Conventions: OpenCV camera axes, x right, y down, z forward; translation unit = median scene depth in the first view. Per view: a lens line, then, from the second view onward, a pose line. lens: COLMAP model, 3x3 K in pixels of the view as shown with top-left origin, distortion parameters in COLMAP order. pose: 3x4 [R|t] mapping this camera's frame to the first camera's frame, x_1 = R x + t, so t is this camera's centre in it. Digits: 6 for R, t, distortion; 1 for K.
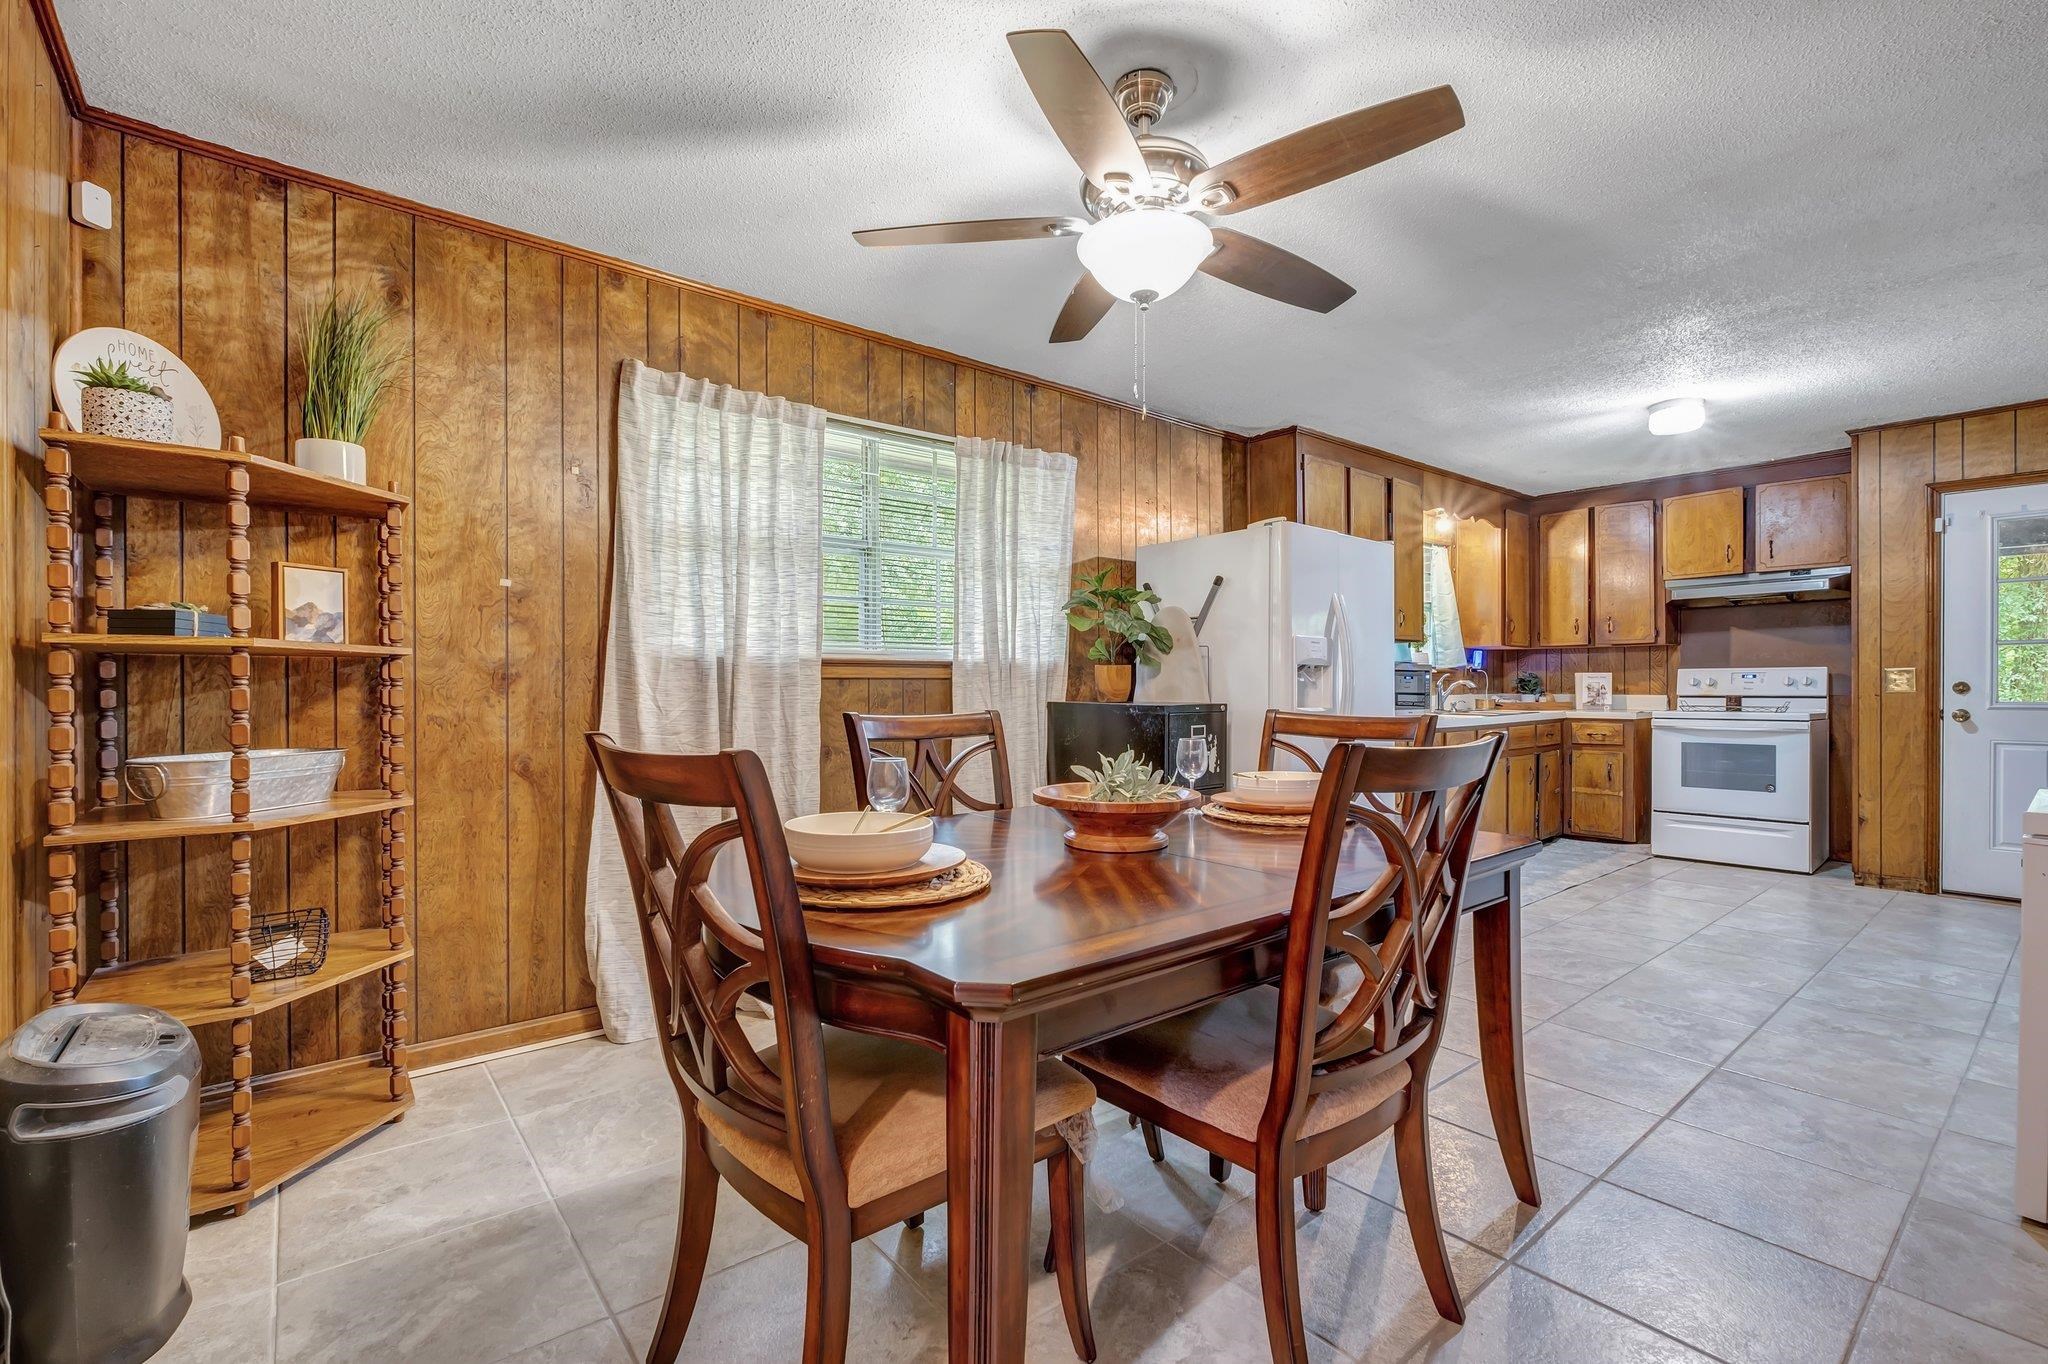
lens RADIAL K [[891.2, 0, 1026.6], [0, 891.2, 701.0], [0, 0, 1]] dist [-0.001974, -0.000095]
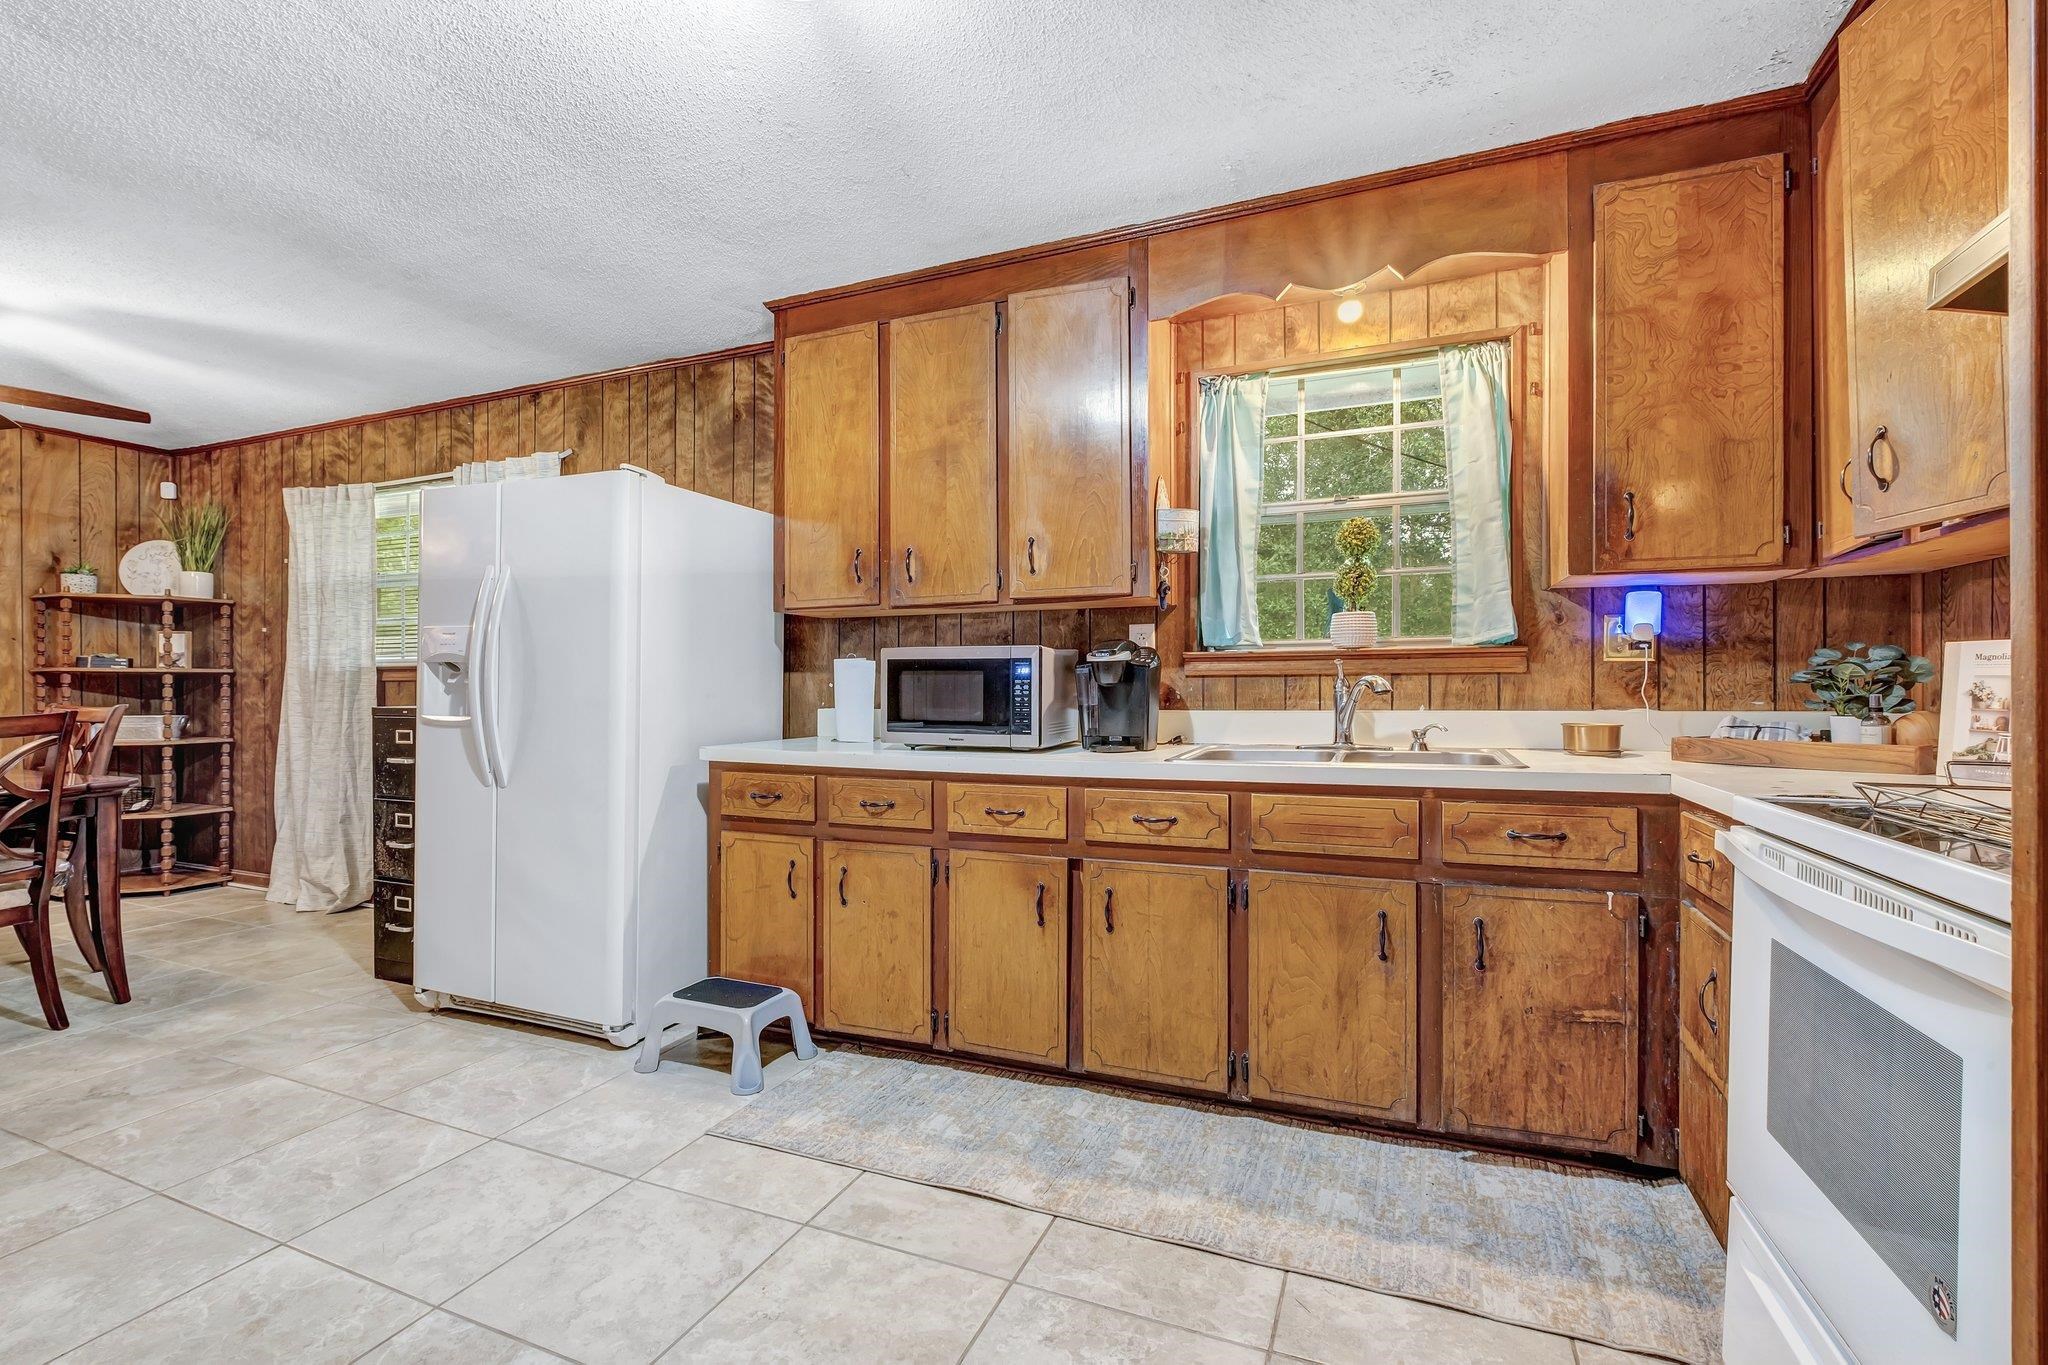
lens RADIAL K [[915.5, 0, 1017.7], [0, 915.5, 692.4], [0, 0, 1]] dist [-0.000573, -0.000263]
pose [[0.469448, 0.010326, -0.882900, 0.860000], [-0.011253, 0.999920, 0.005712, -0.017086], [0.882888, 0.007254, 0.469527, 0.718472]]
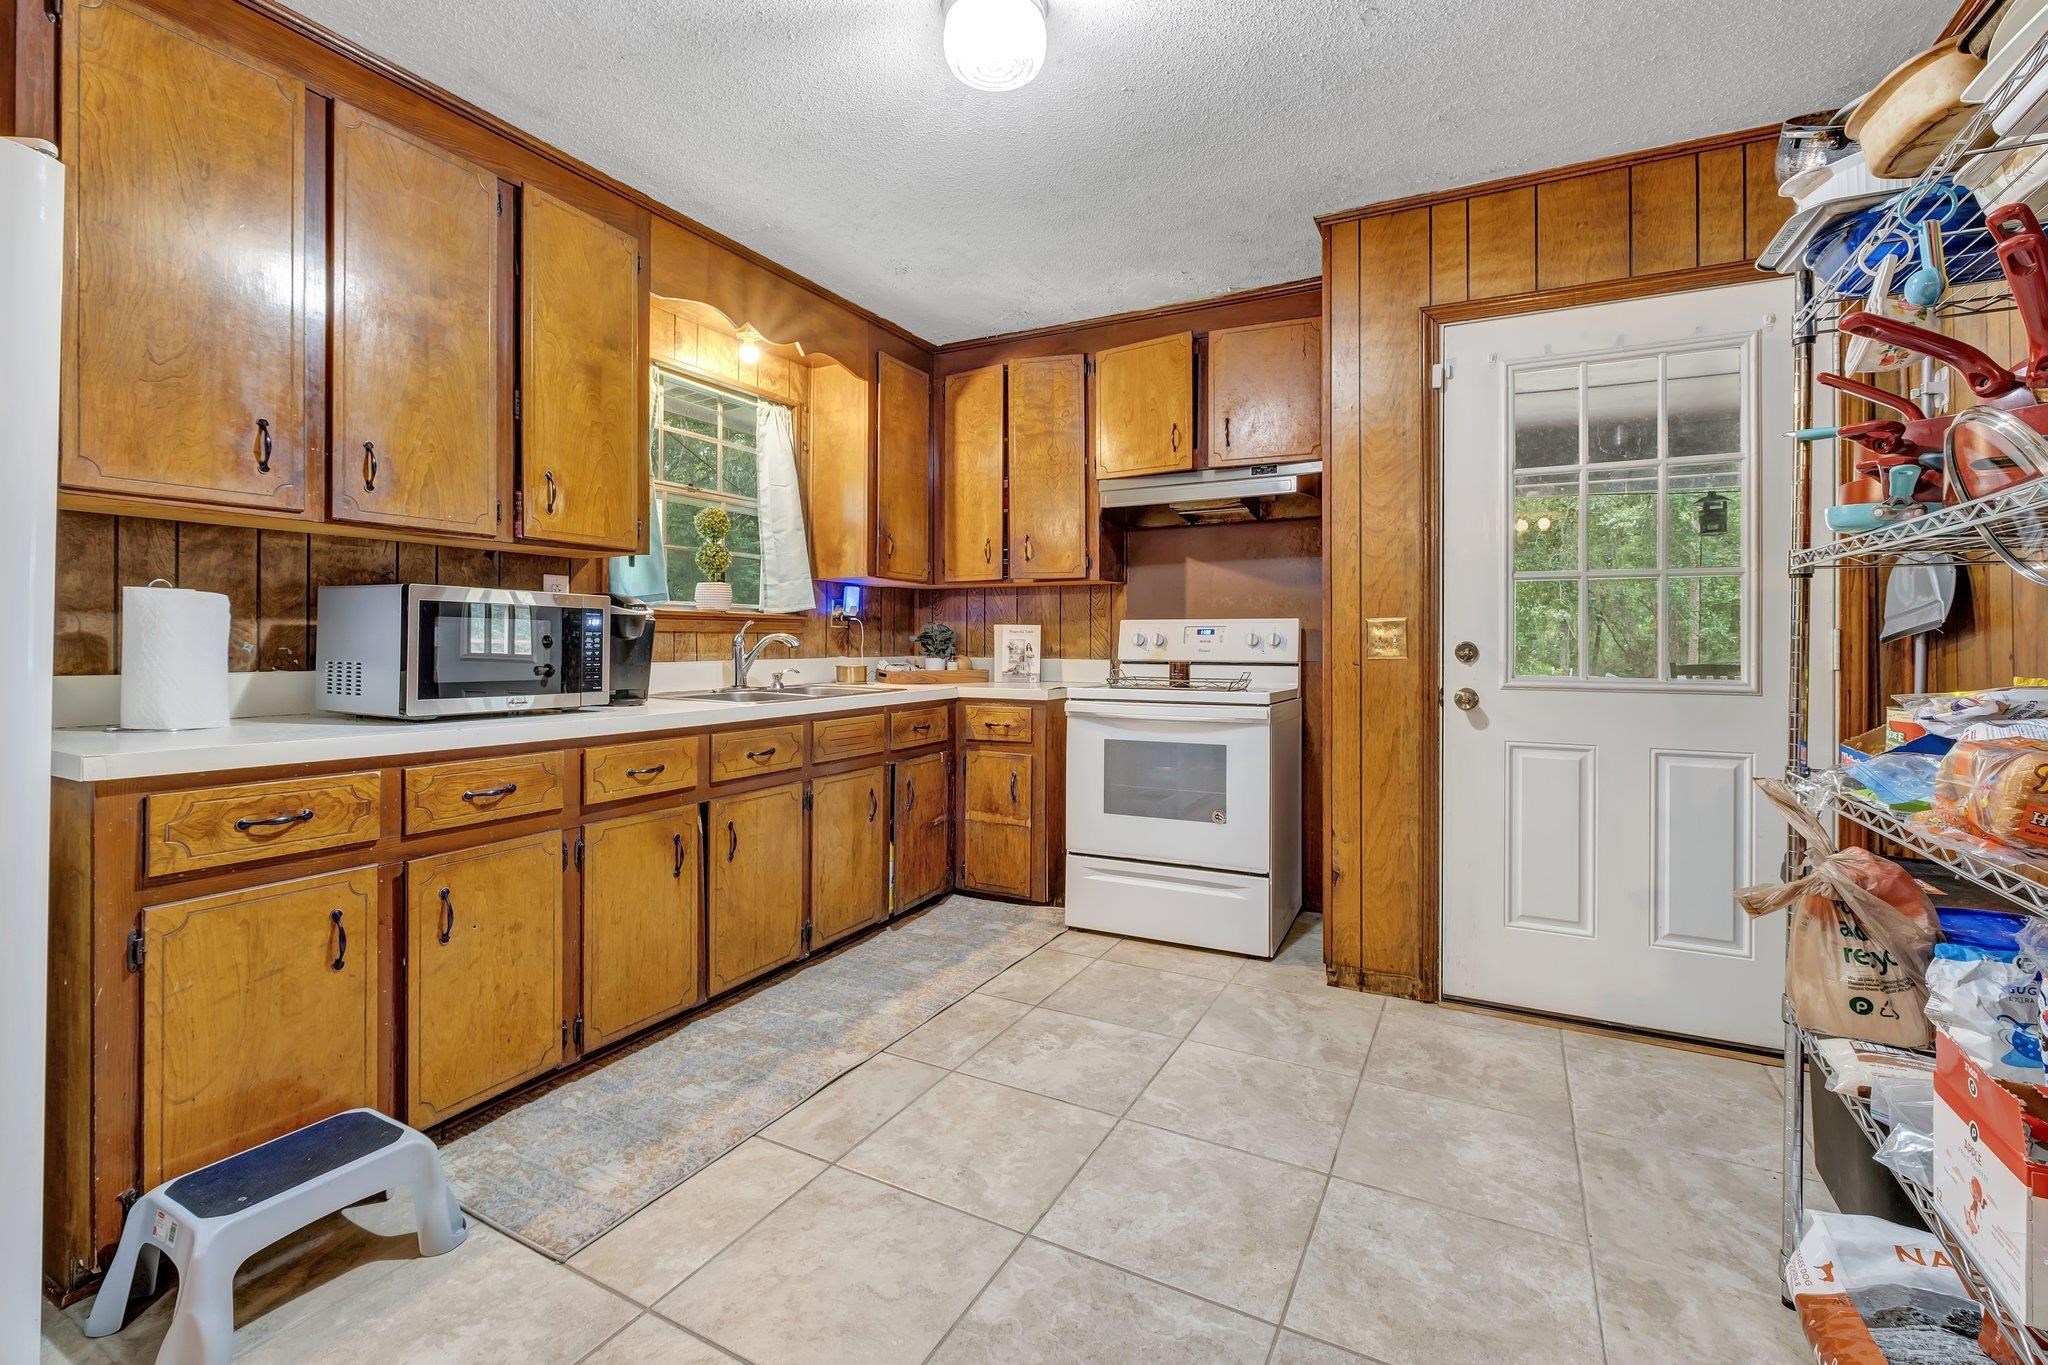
lens RADIAL K [[887.3, 0, 1016.6], [0, 887.3, 653.5], [0, 0, 1]] dist [0.000805, -0.000036]
pose [[0.924869, 0.003441, 0.380270, 0.449420], [-0.001402, 0.999983, -0.005641, -0.008207], [-0.380283, 0.004684, 0.924858, 0.464053]]
